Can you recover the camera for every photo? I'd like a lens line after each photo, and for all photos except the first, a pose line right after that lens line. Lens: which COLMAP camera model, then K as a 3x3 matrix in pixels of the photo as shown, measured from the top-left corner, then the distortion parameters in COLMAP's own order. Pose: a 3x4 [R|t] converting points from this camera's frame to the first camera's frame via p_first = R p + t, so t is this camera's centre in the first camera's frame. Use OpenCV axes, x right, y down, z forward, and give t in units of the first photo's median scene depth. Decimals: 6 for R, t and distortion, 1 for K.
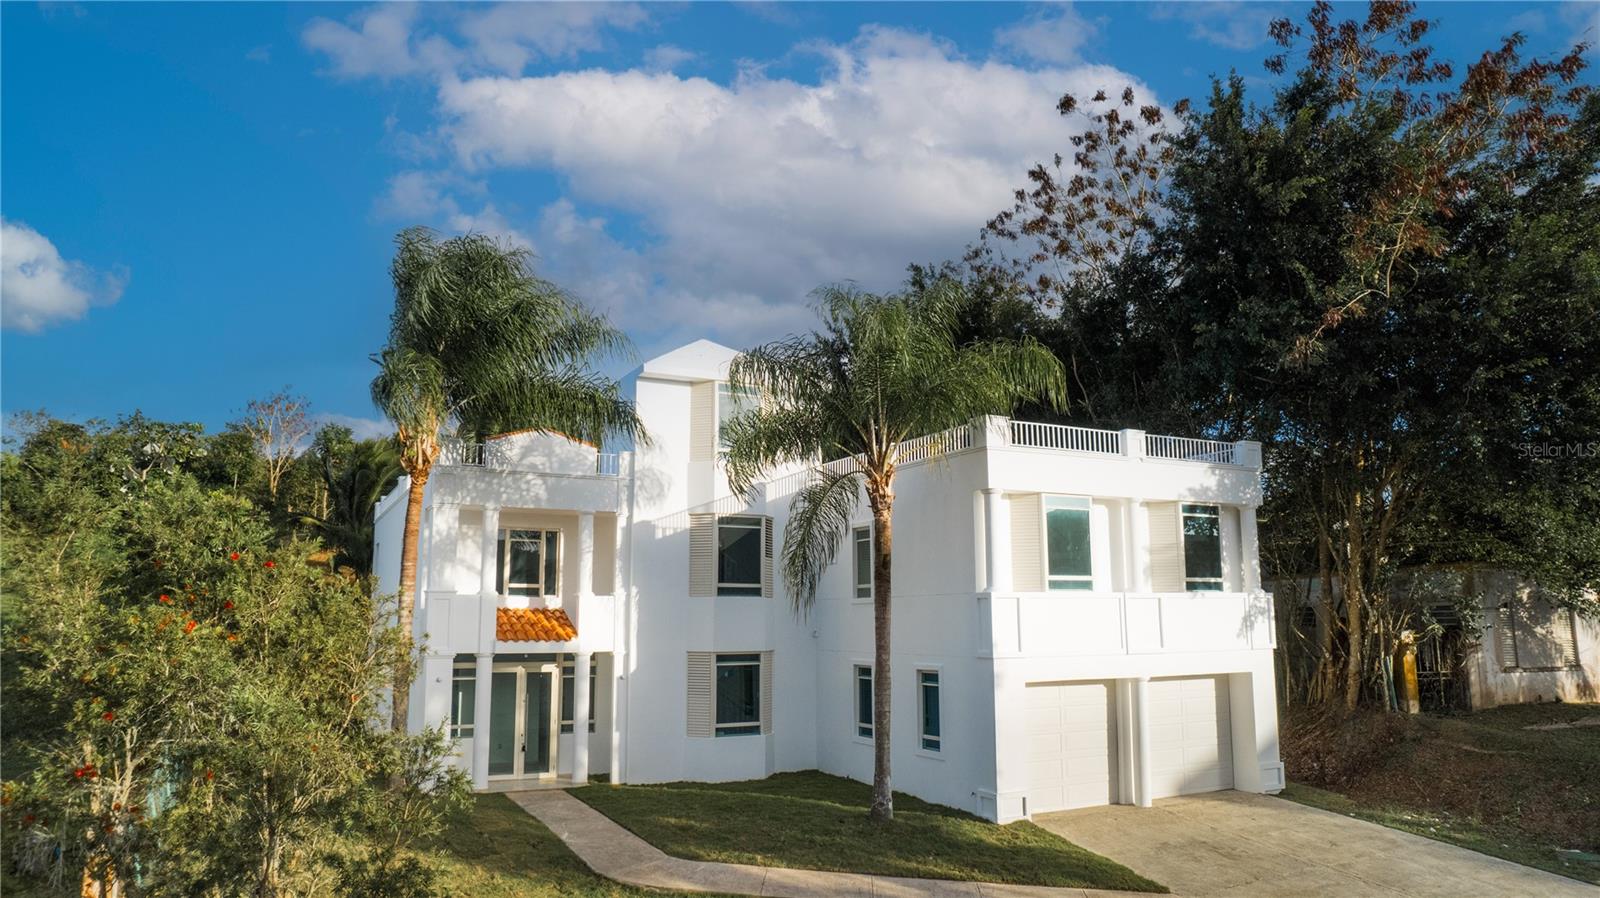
lens RADIAL K [[1055.1, 0, 800.0], [0, 1055.1, 449.0], [0, 0, 1]] dist [-0.091179, 0.085551]
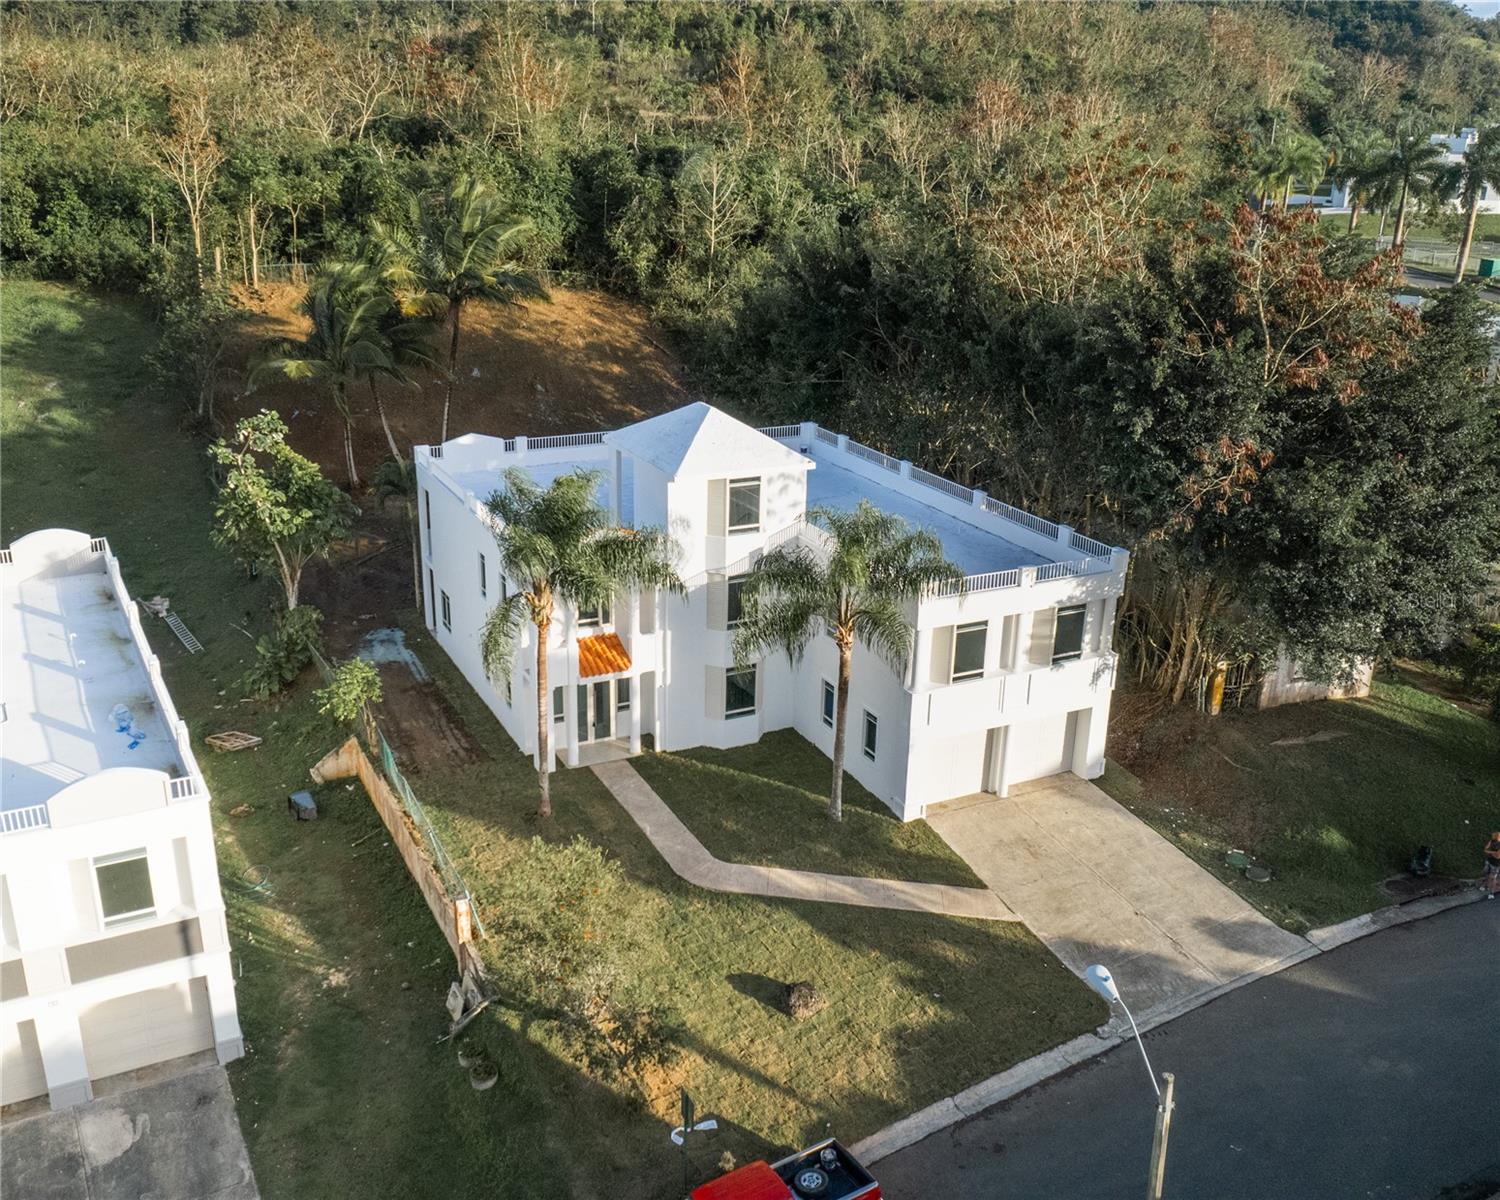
lens RADIAL K [[1352.8, 0, 730.3], [0, 1352.8, 600.9], [0, 0, 1]] dist [-0.062891, 0.005246]
pose [[0.999677, 0.023802, -0.008949, -0.062074], [-0.016565, 0.876560, 0.481008, -0.798401], [0.019293, -0.480704, 0.876671, -0.588467]]
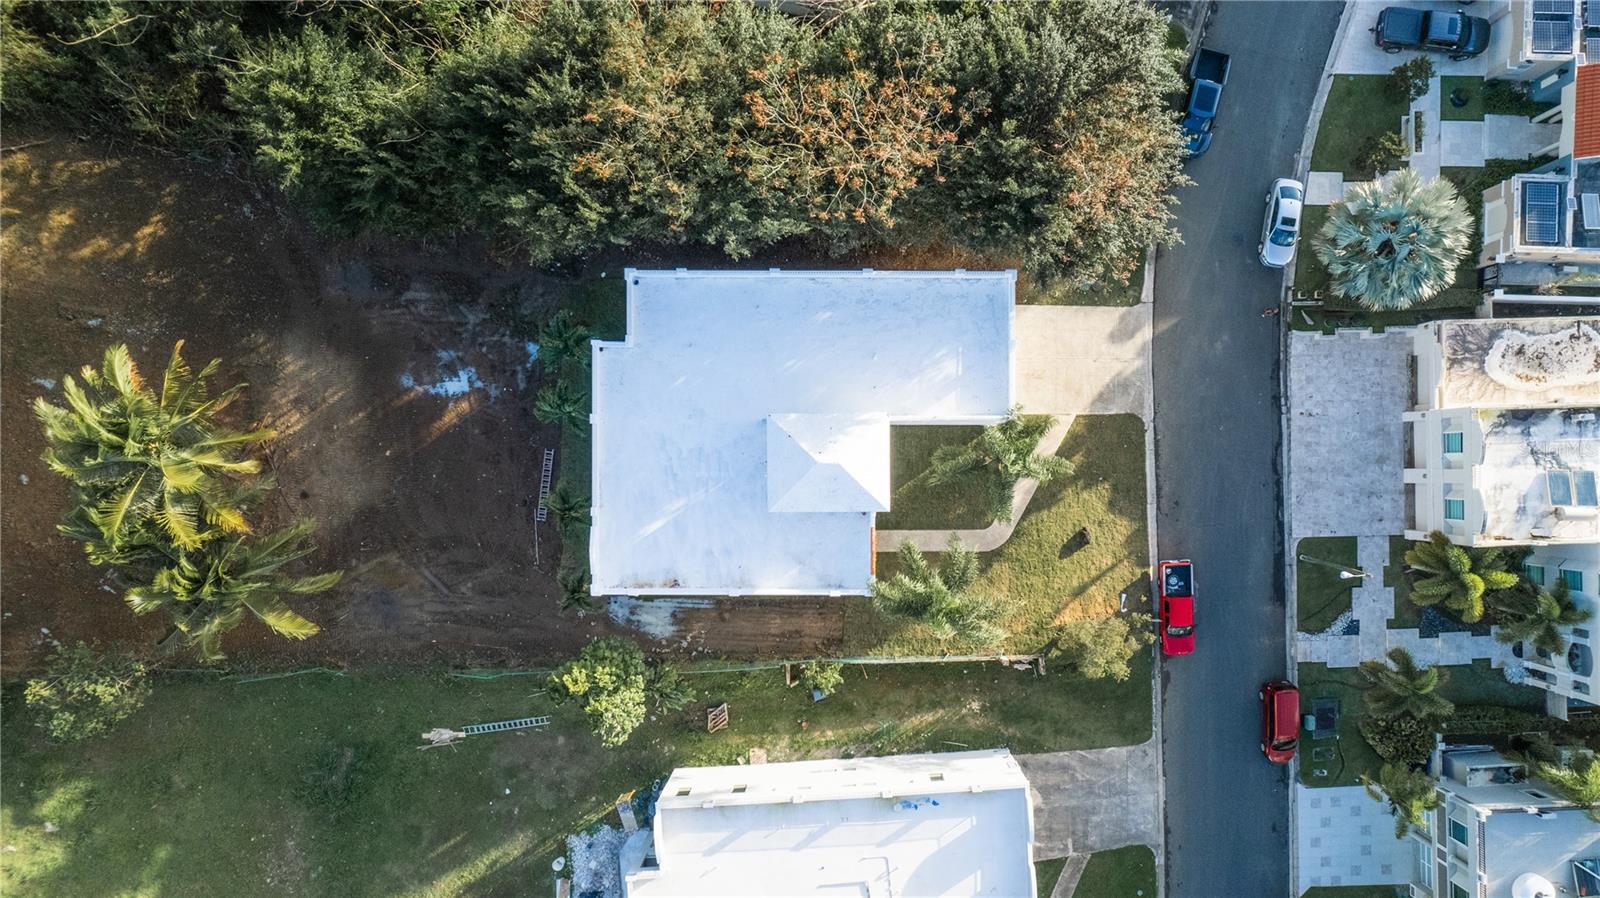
lens RADIAL K [[1134.0, 0, 800.0], [0, 1134.0, 449.0], [0, 0, 1]] dist [-0.063030, -0.000801]
pose [[0.453124, -0.891418, -0.007225, -0.099297], [-0.135278, -0.076771, 0.987829, -2.464938], [-0.881123, -0.446632, -0.155375, 1.663788]]
